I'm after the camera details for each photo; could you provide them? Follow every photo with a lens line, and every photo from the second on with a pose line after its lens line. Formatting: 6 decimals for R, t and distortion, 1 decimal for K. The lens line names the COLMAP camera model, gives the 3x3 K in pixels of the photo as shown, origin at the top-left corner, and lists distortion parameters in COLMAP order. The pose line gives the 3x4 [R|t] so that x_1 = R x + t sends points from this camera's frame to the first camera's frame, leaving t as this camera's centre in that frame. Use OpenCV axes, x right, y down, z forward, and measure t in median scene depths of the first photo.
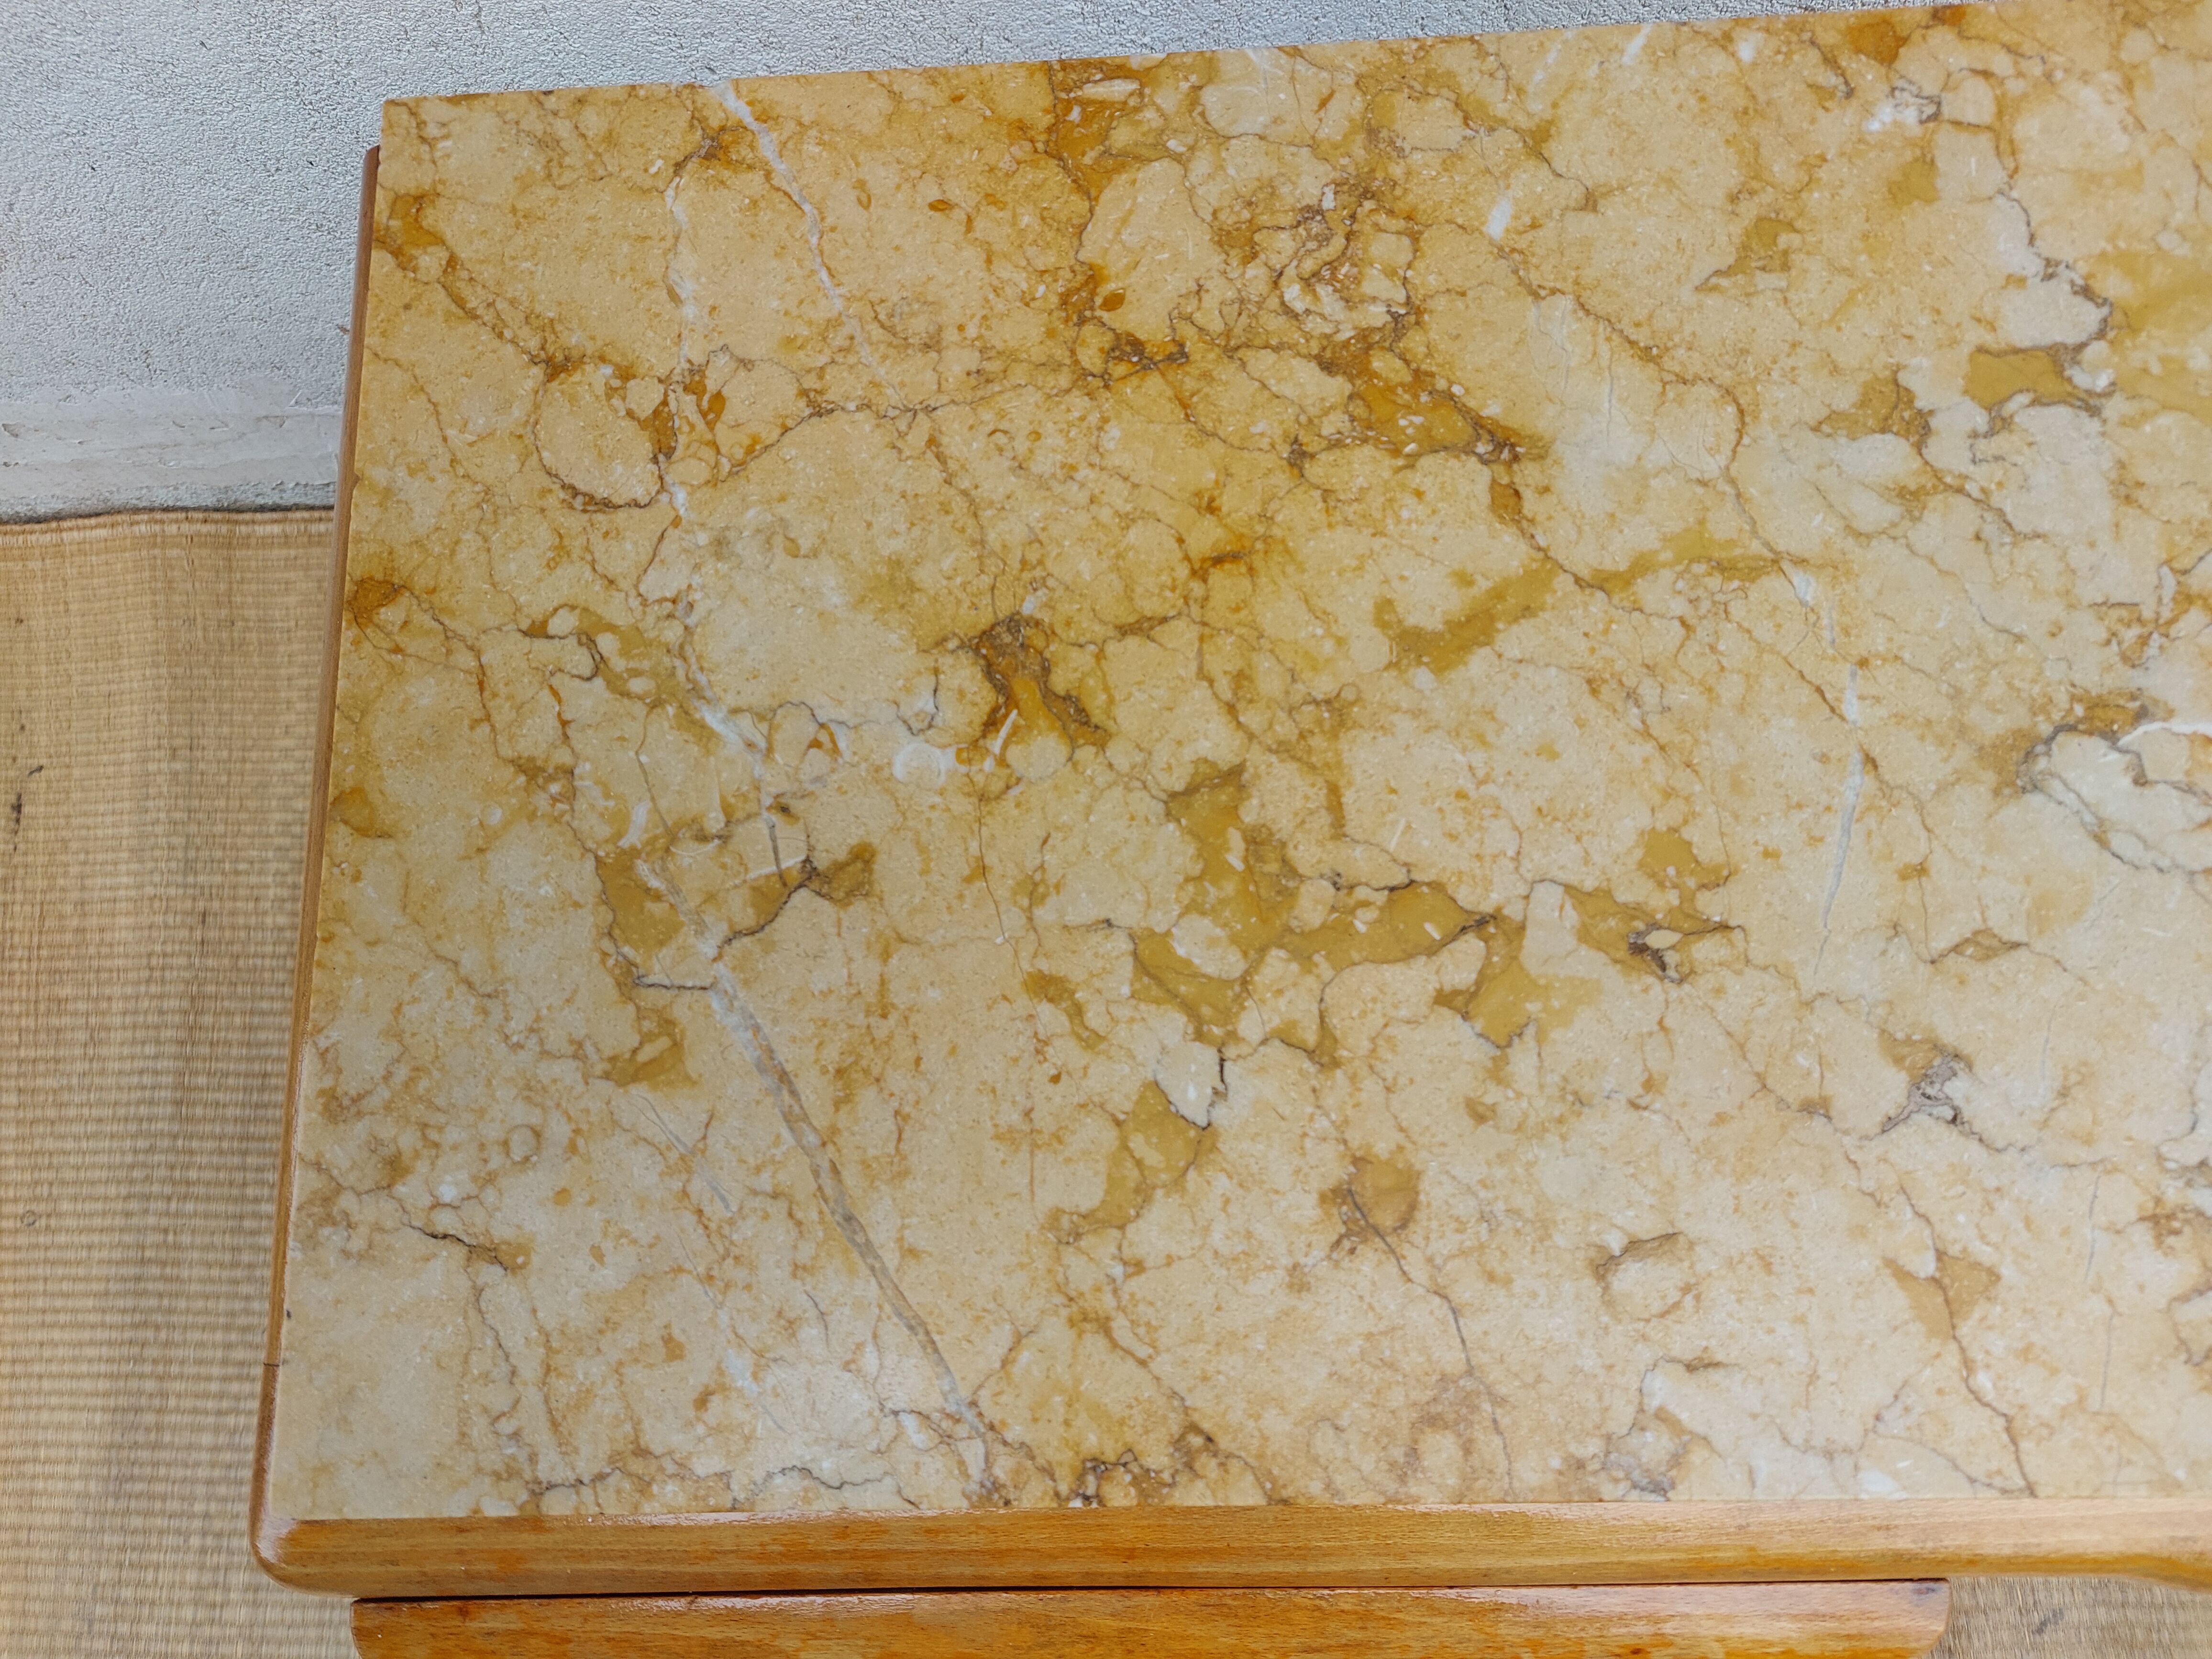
lens RADIAL K [[1603.1, 0, 1080.4], [0, 1603.1, 852.5], [0, 0, 1]] dist [0.059078, -0.060259]
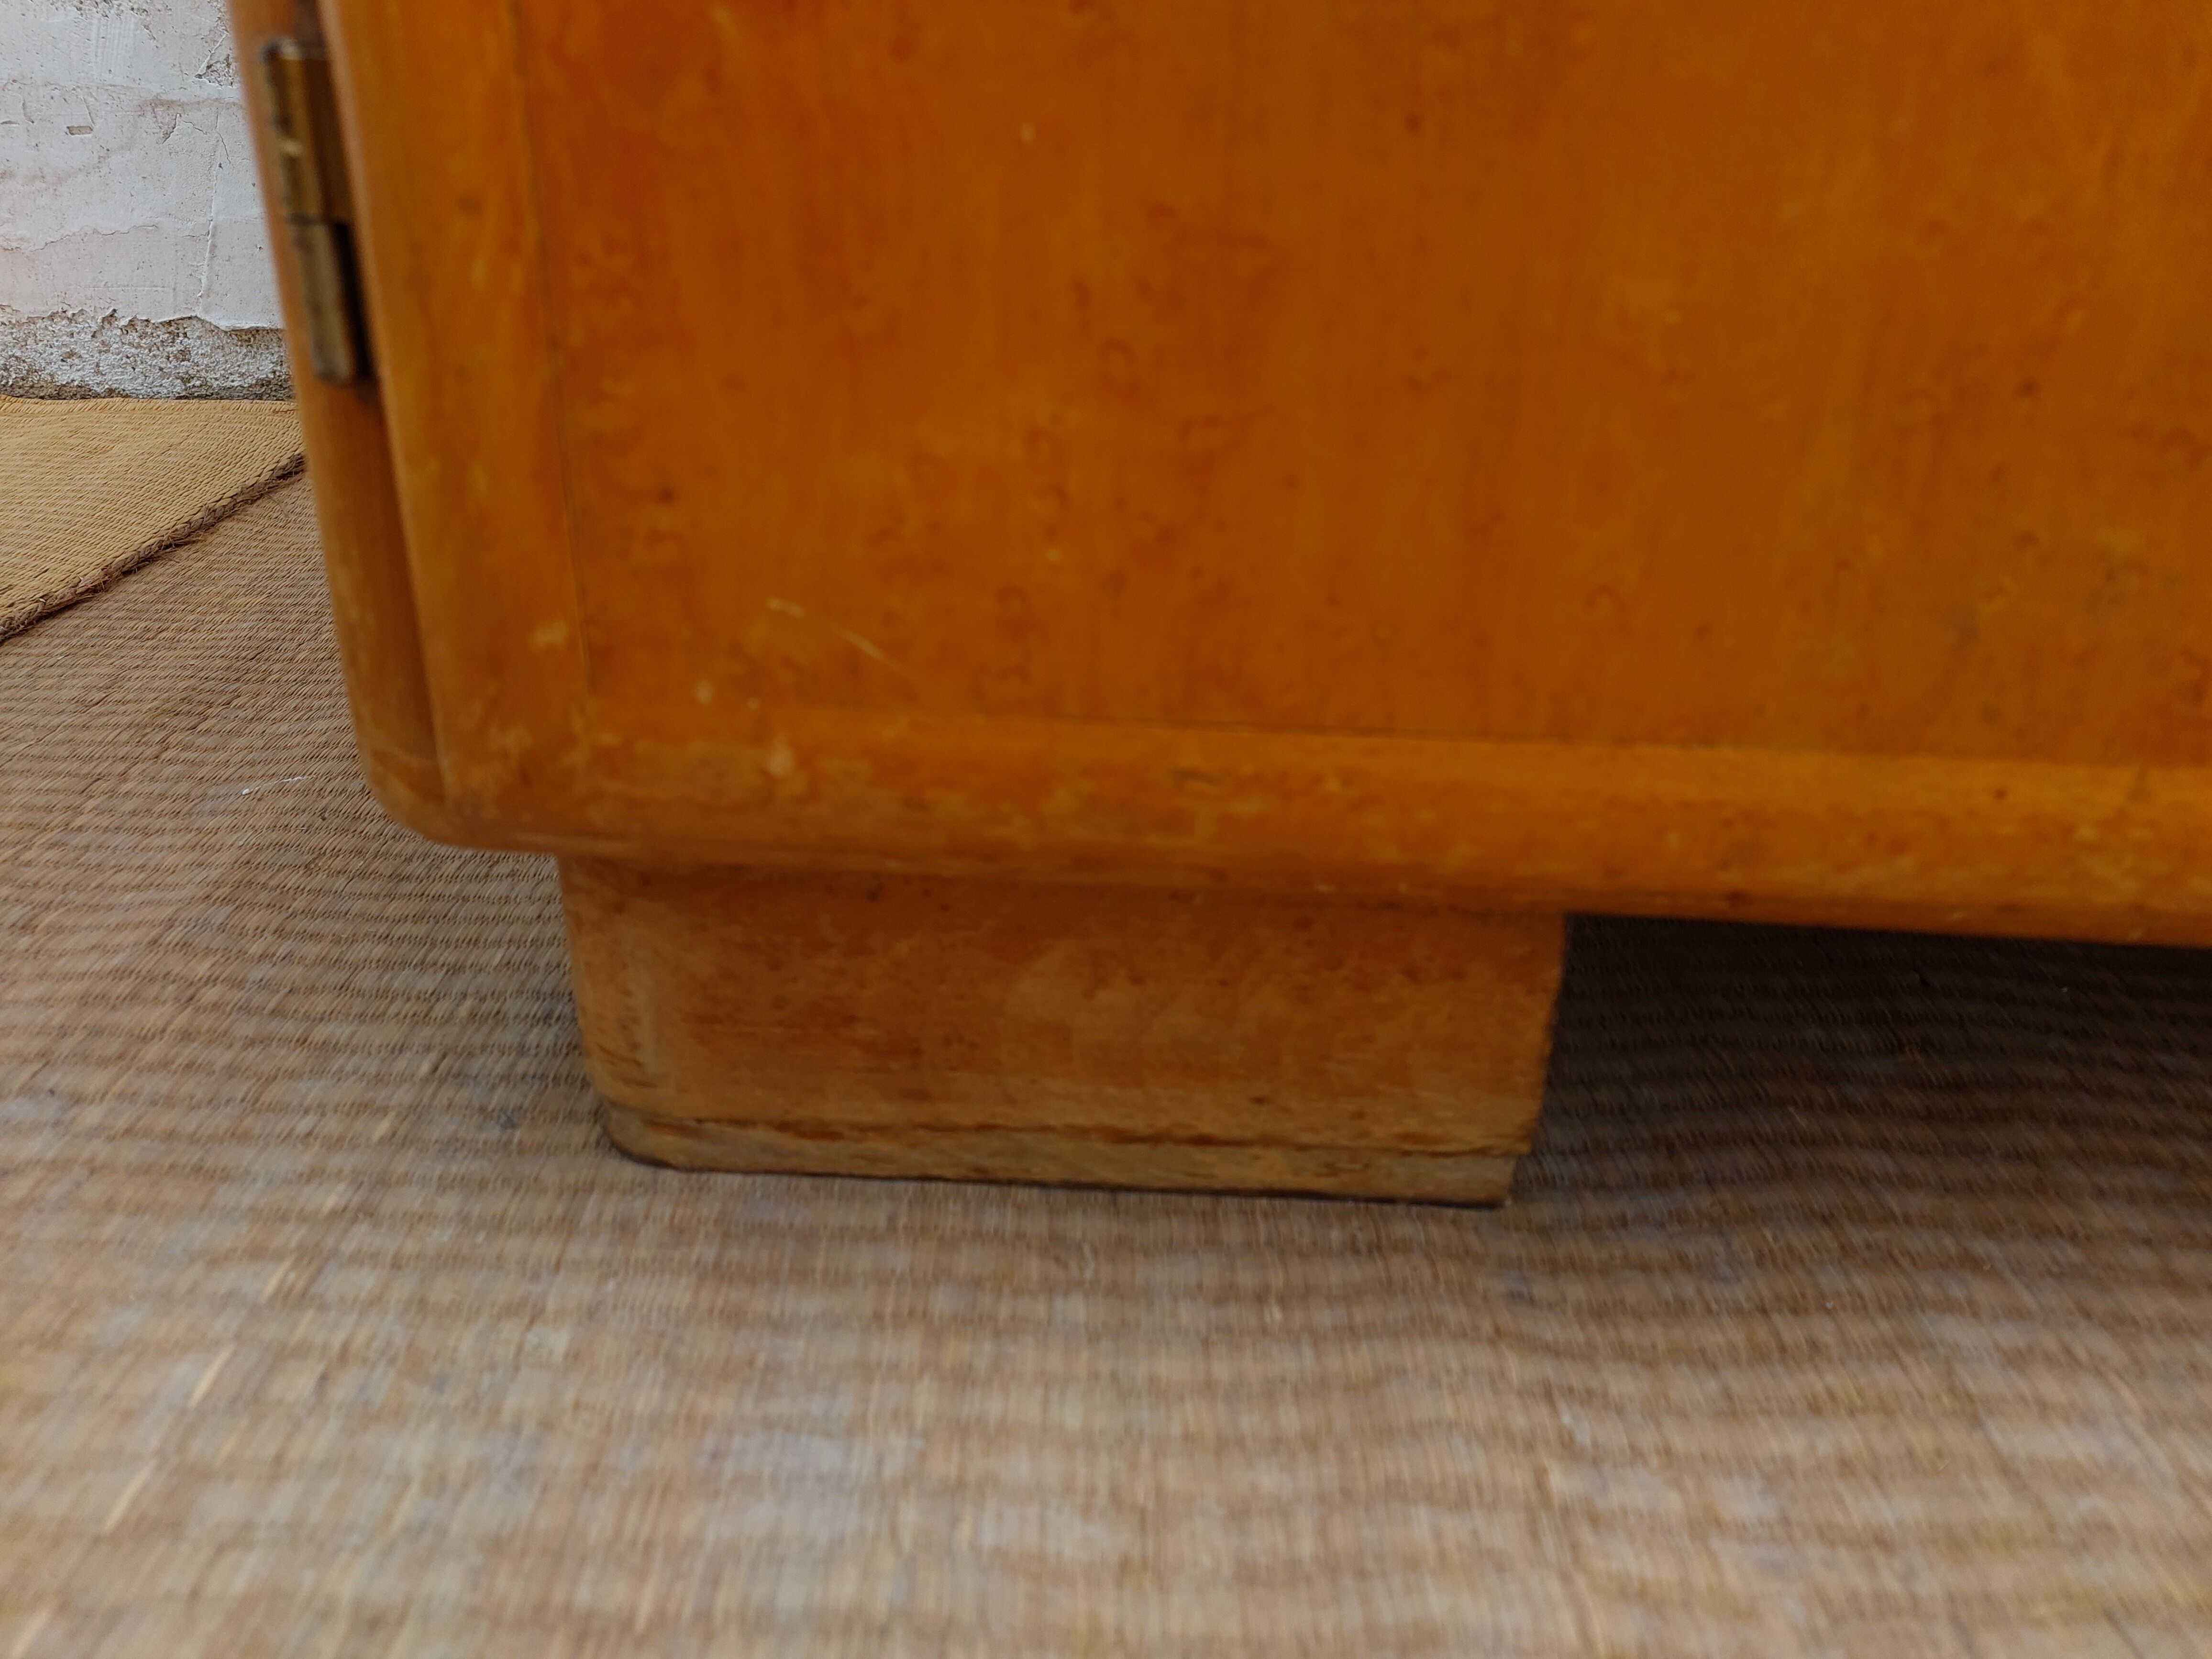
lens RADIAL K [[1603.1, 0, 1094.4], [0, 1603.1, 821.0], [0, 0, 1]] dist [0.059078, -0.060259]
pose [[0.994015, 0.102281, -0.038380, -0.083131], [-0.091191, 0.583391, -0.807056, 1.364841], [-0.060156, 0.805725, 0.589226, 2.387618]]
